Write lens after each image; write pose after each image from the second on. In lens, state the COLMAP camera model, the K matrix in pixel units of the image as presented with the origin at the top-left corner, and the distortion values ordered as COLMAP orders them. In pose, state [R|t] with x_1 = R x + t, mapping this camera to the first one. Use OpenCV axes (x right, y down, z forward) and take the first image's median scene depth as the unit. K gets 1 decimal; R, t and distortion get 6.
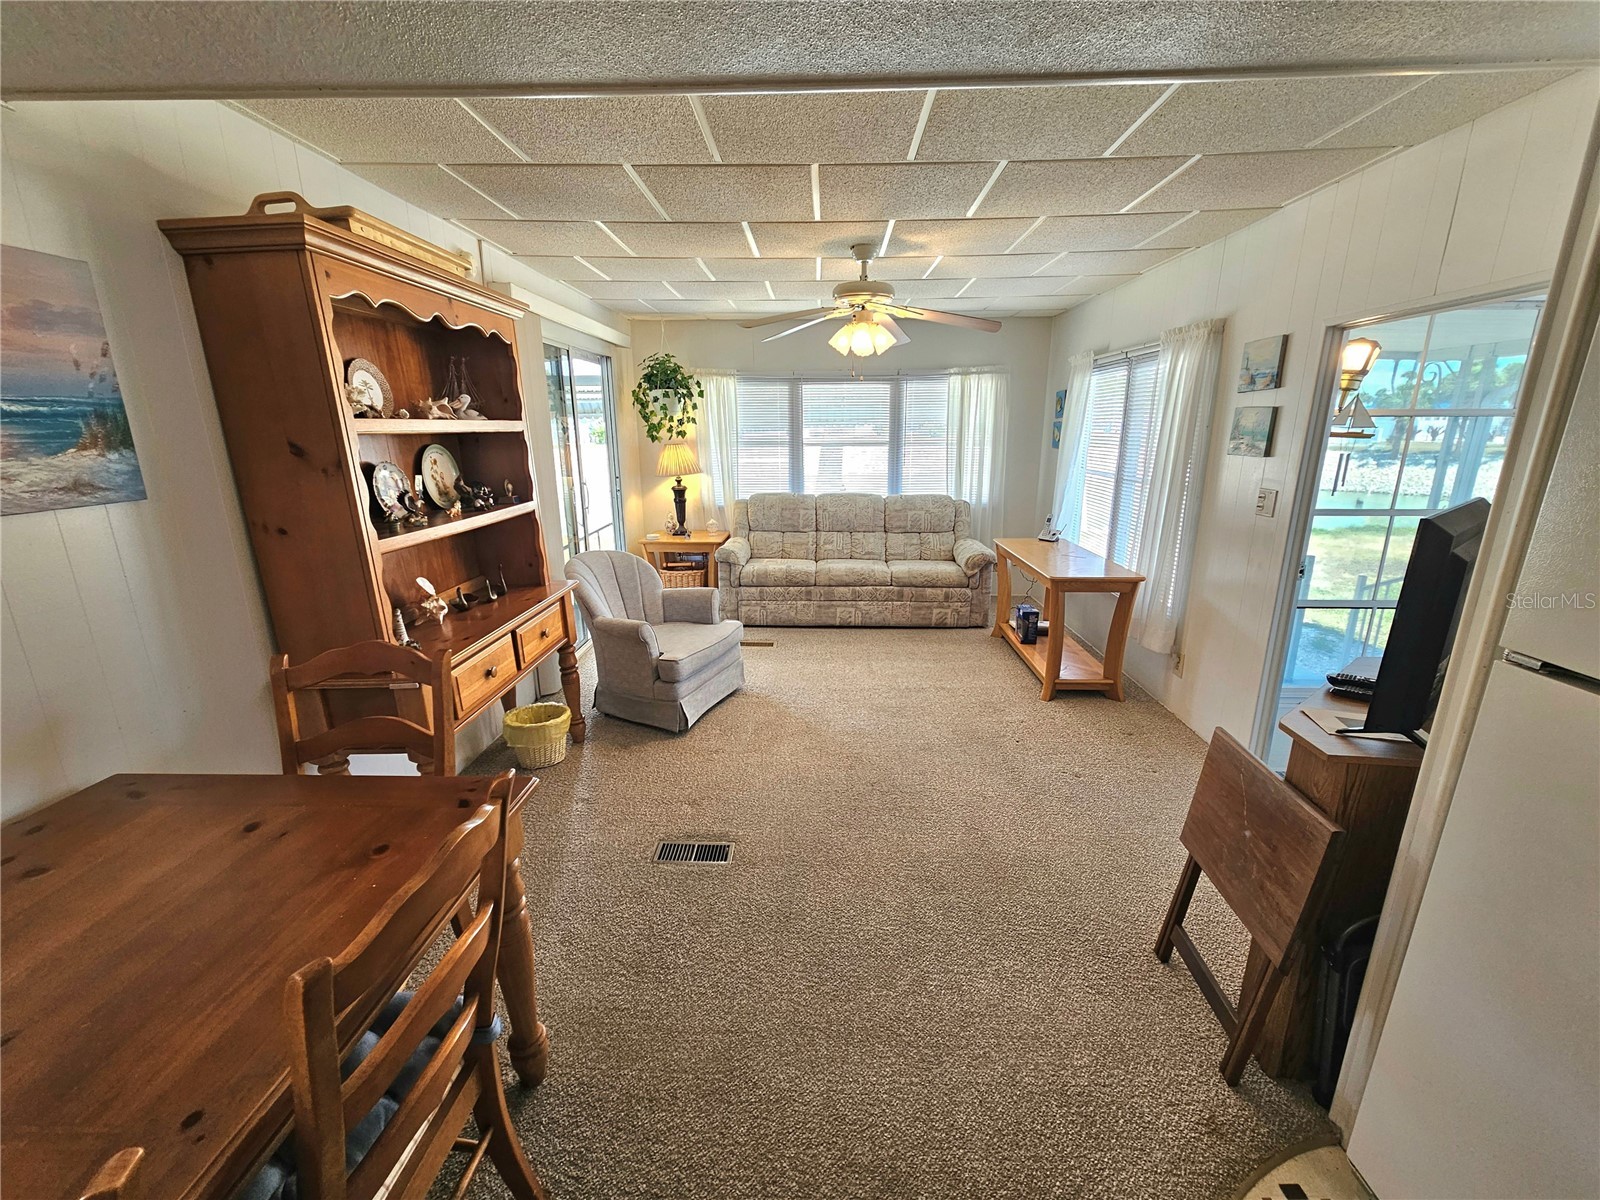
lens RADIAL K [[652.7, 0, 800.0], [0, 652.7, 600.0], [0, 0, 1]] dist [-0.000325, -0.000473]
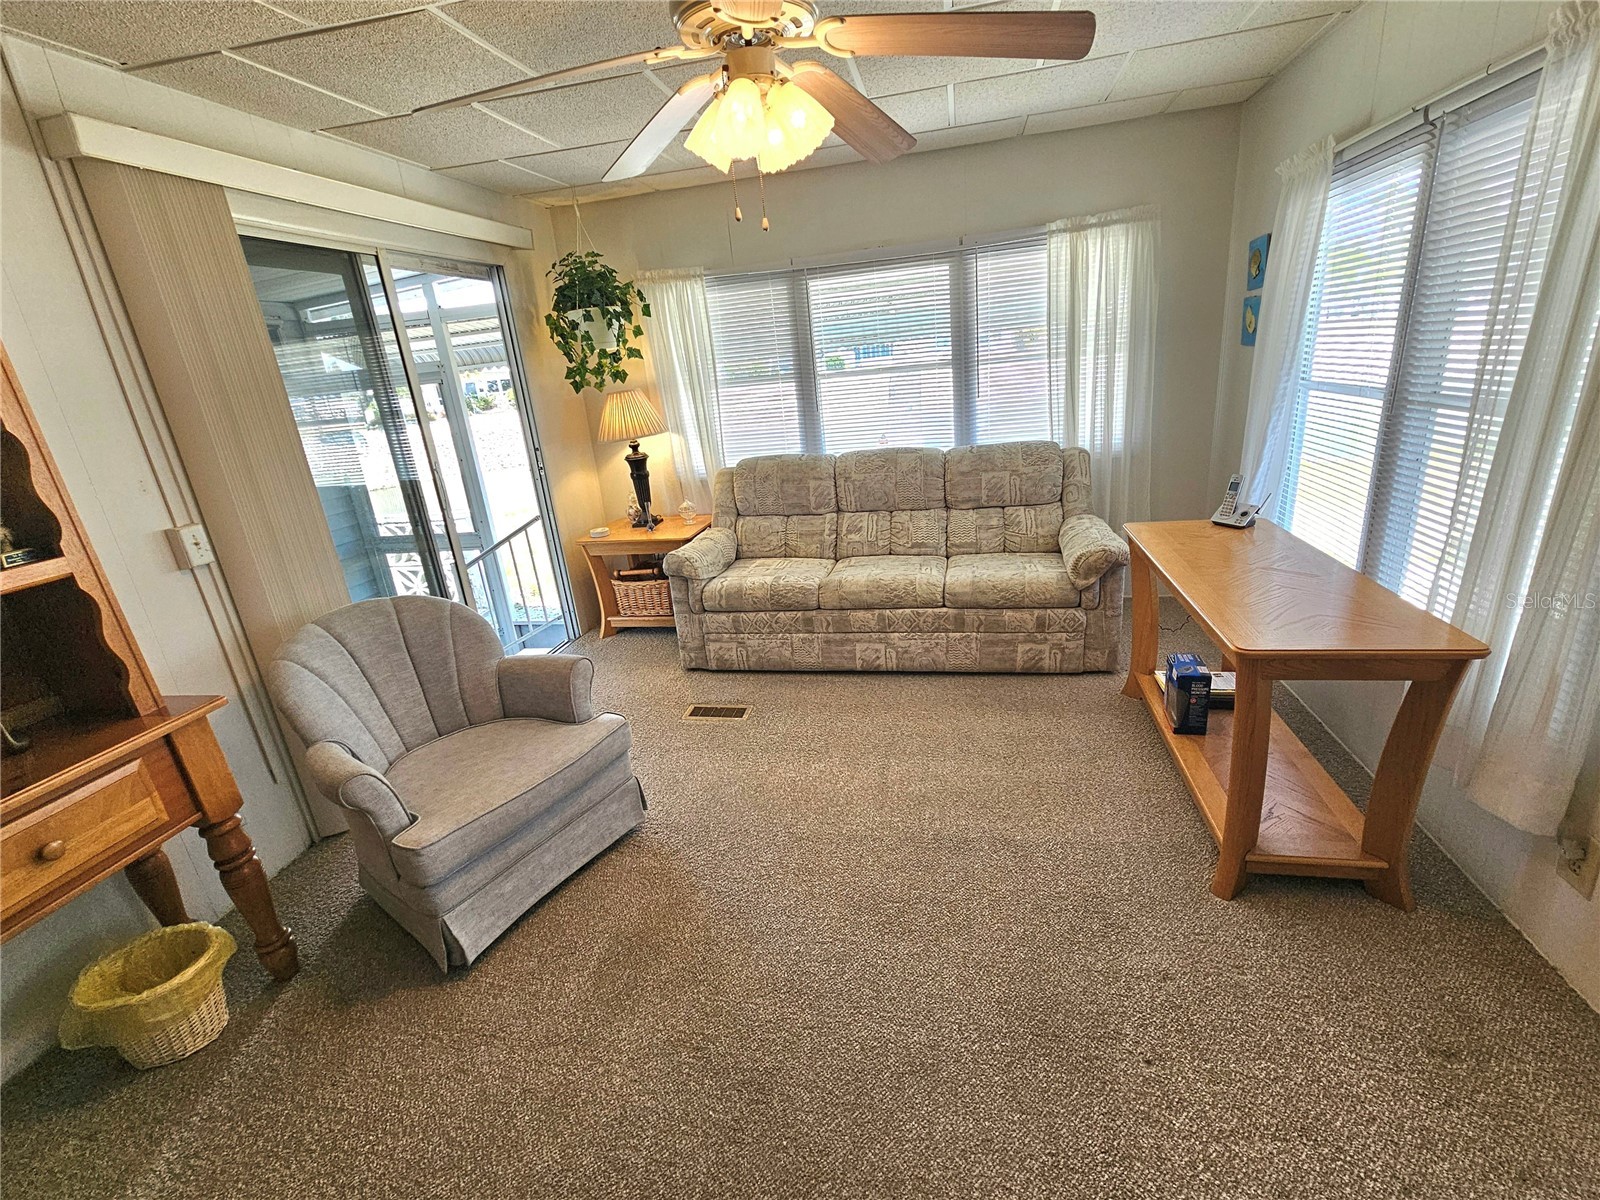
lens RADIAL K [[706.2, 0, 800.0], [0, 706.2, 600.0], [0, 0, 1]] dist [-0.002461, -0.000679]
pose [[0.982203, -0.024869, -0.186171, 0.128971], [0.039015, 0.996589, 0.072713, -0.078838], [0.183728, -0.078683, 0.979823, 0.338334]]
